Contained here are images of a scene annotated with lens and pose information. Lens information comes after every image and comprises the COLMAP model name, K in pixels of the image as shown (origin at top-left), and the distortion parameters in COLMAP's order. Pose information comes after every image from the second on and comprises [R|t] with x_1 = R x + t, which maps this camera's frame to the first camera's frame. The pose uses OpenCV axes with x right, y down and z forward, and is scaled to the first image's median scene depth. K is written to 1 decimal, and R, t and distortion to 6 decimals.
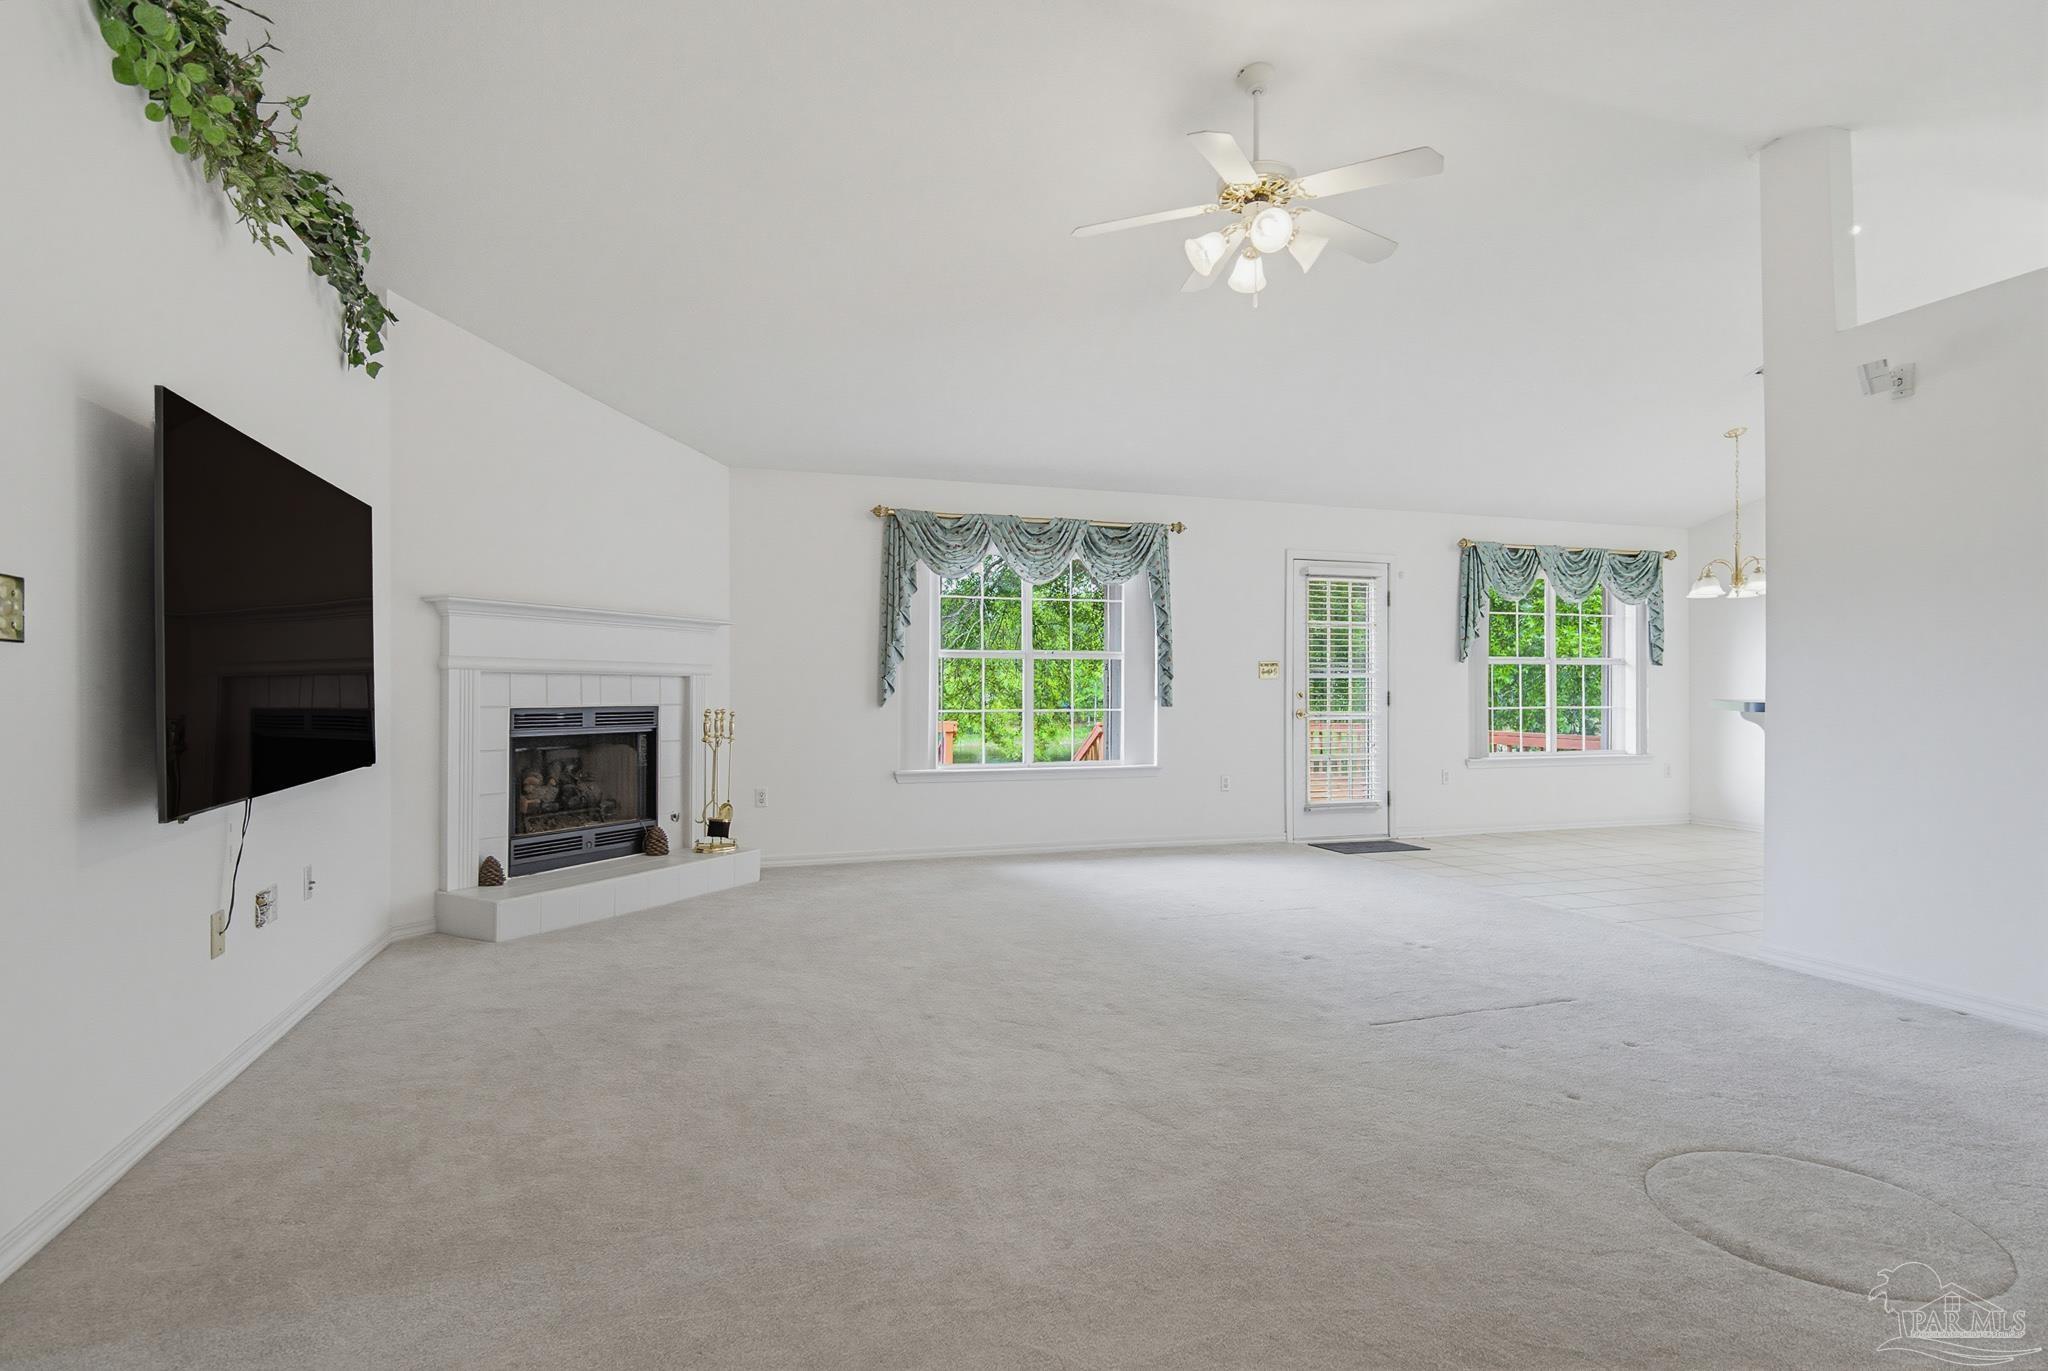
lens RADIAL K [[1038.8, 0, 1012.7], [0, 1038.8, 682.1], [0, 0, 1]] dist [0.002836, -0.000872]
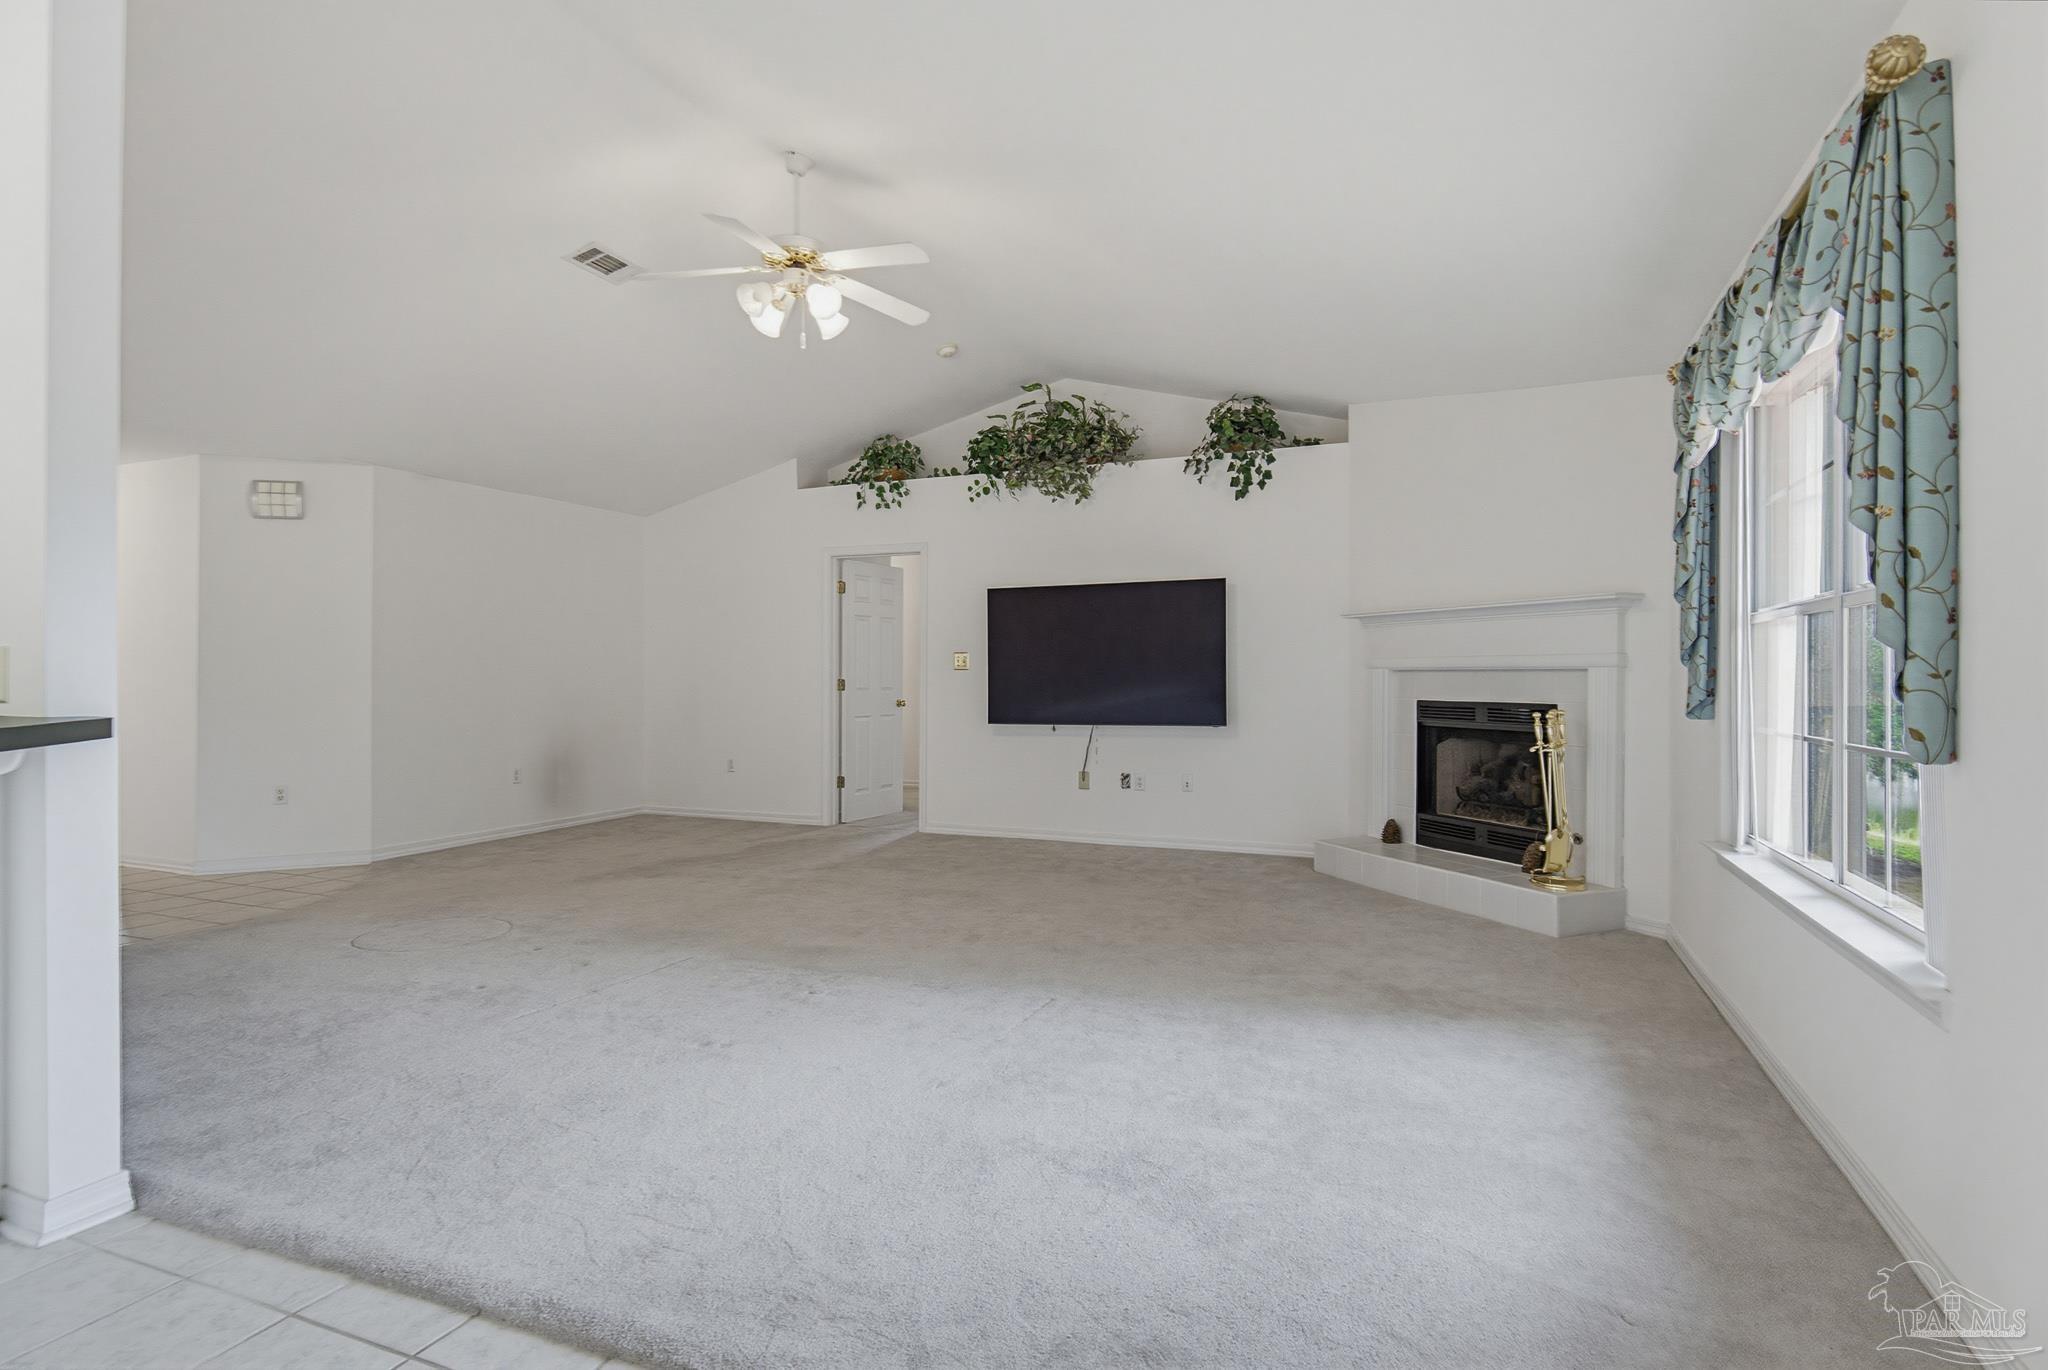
lens RADIAL K [[1038.8, 0, 1015.1], [0, 1038.8, 668.8], [0, 0, 1]] dist [0.002836, -0.000872]
pose [[-0.658413, -0.005387, -0.752637, 0.525835], [0.007624, 0.999875, -0.013826, 0.002172], [0.752618, -0.014841, -0.658290, 1.072162]]
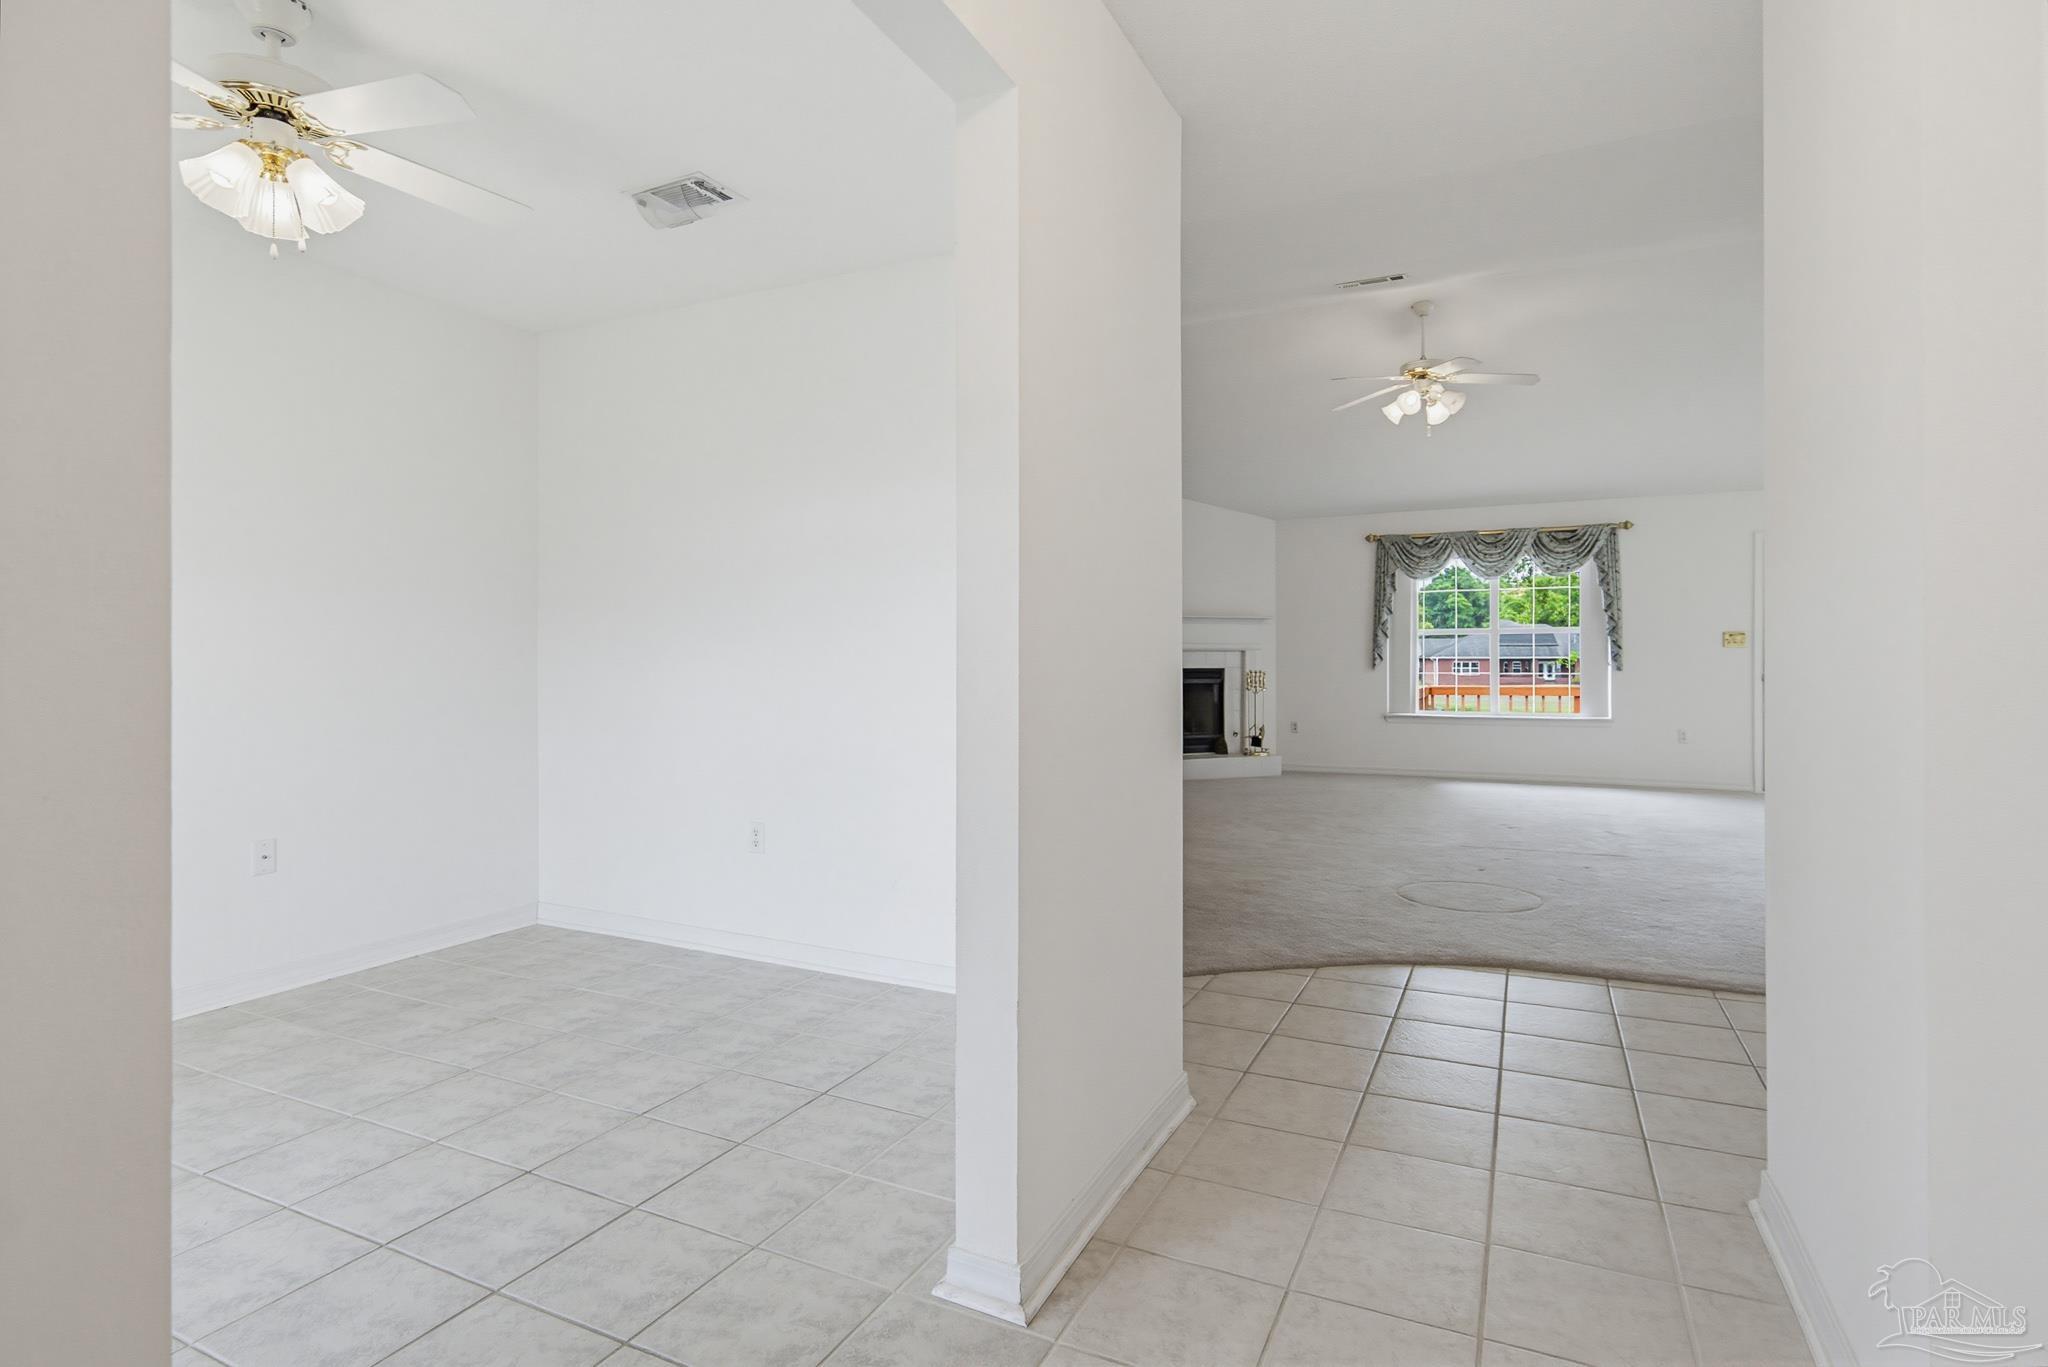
lens RADIAL K [[1038.8, 0, 1033.4], [0, 1038.8, 659.6], [0, 0, 1]] dist [0.002836, -0.000872]
pose [[0.721777, -0.002721, -0.692120, 0.537868], [0.008104, 0.999957, 0.004521, -0.001107], [0.692078, -0.008872, 0.721768, -0.395580]]
